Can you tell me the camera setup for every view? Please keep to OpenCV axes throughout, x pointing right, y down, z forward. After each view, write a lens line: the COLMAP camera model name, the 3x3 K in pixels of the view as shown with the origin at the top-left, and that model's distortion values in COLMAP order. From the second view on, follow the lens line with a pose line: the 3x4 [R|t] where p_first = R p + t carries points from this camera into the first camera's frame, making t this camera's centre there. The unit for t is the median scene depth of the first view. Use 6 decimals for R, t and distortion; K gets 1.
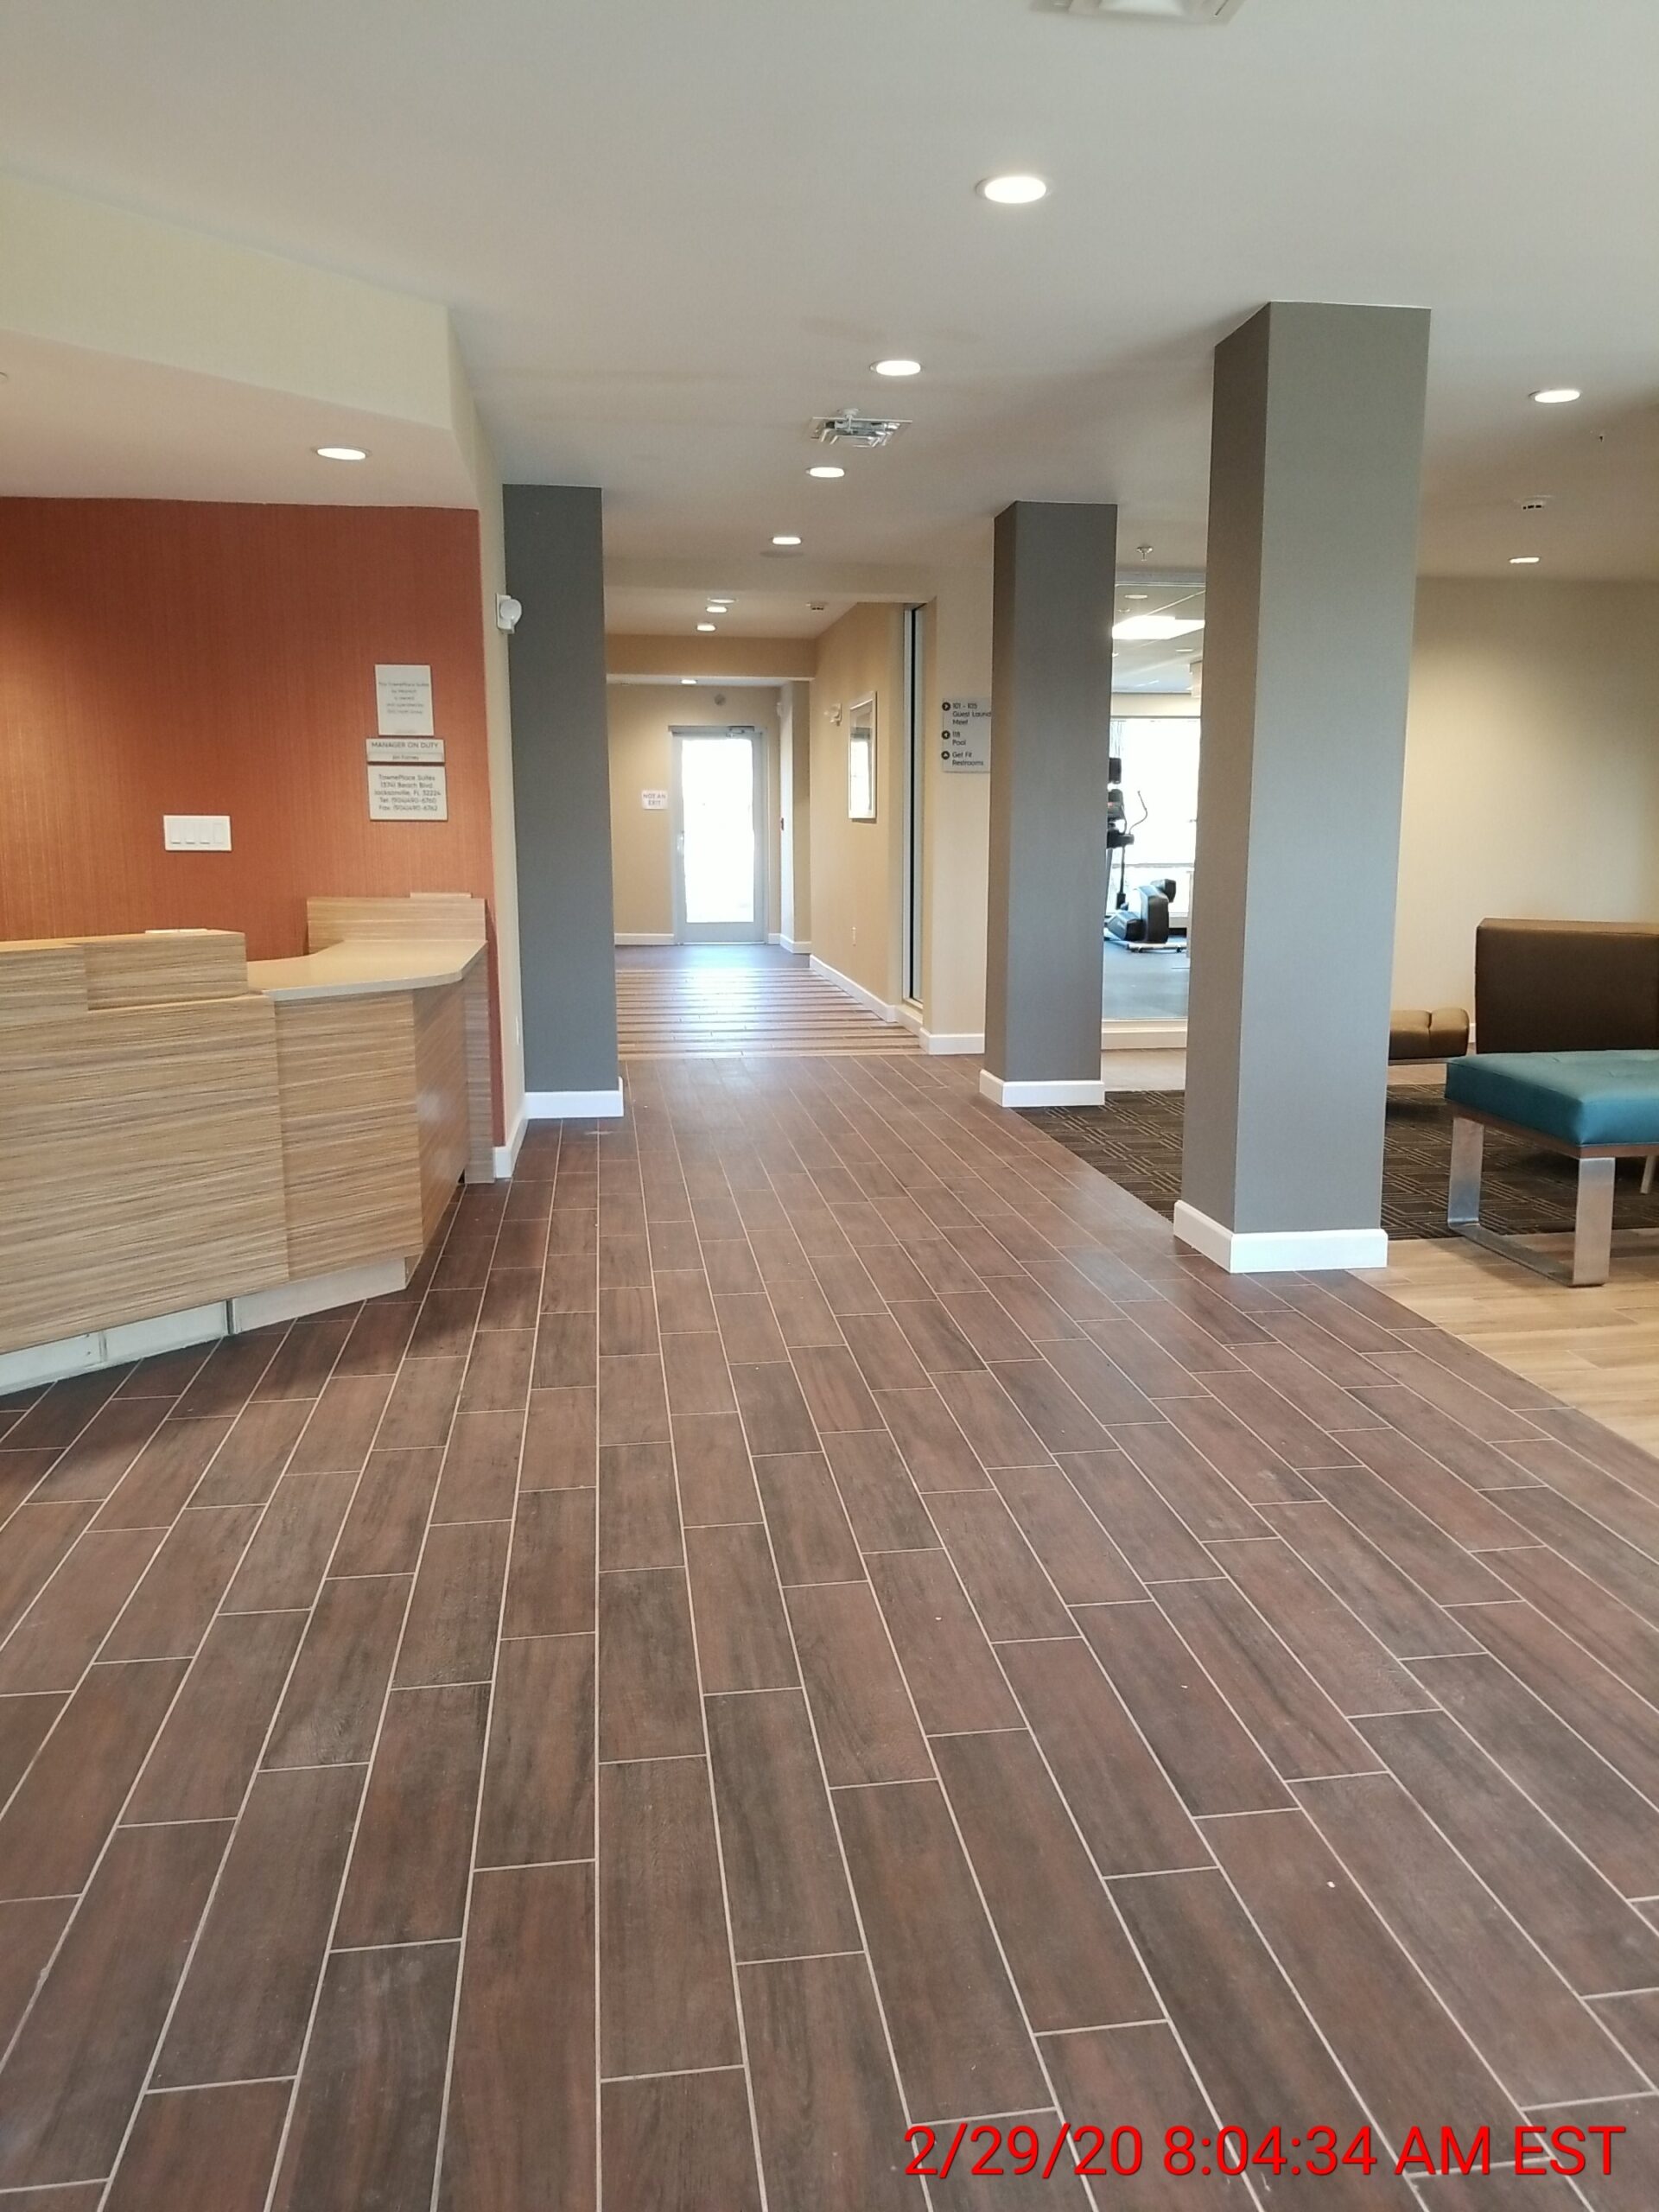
lens RADIAL K [[1717.4, 0, 838.7], [0, 1717.4, 1104.5], [0, 0, 1]] dist [0.025104, -0.018426]
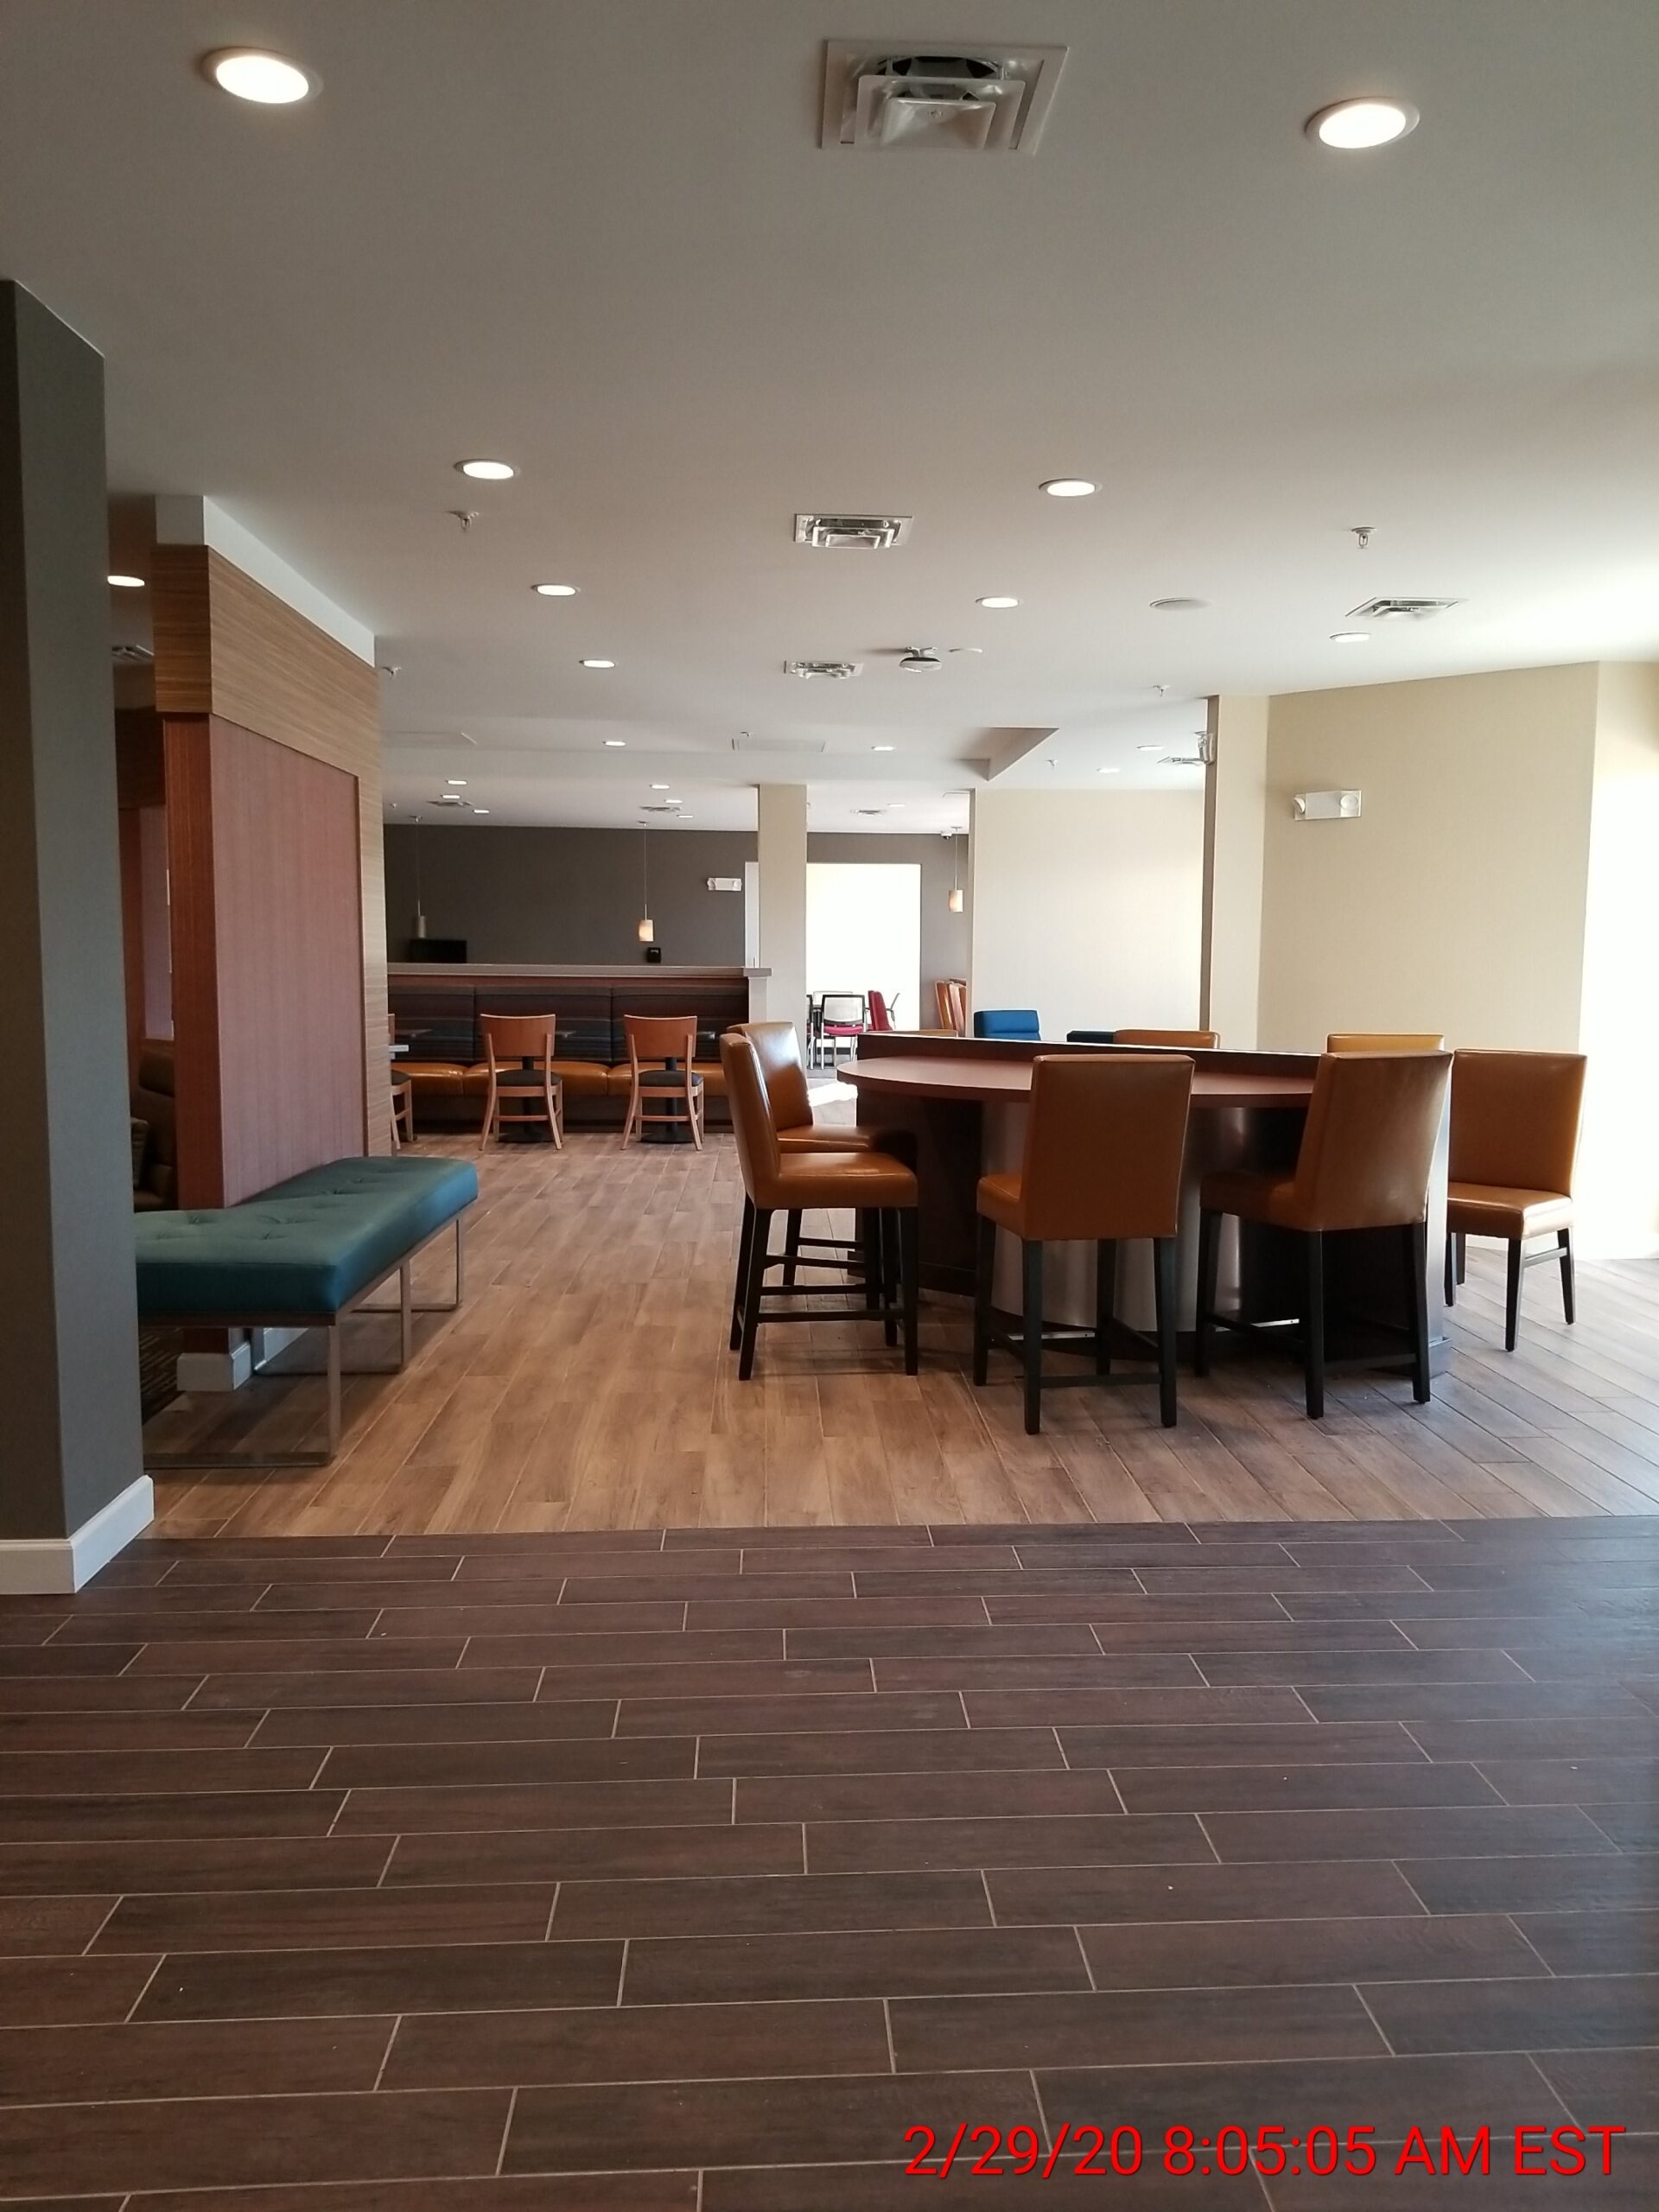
lens RADIAL K [[1717.4, 0, 835.6], [0, 1717.4, 1103.2], [0, 0, 1]] dist [0.025104, -0.018426]
pose [[0.103754, -0.097061, 0.989856, -0.664834], [0.161724, 0.983629, 0.079499, -0.170910], [-0.981367, 0.151835, 0.117752, 0.804850]]
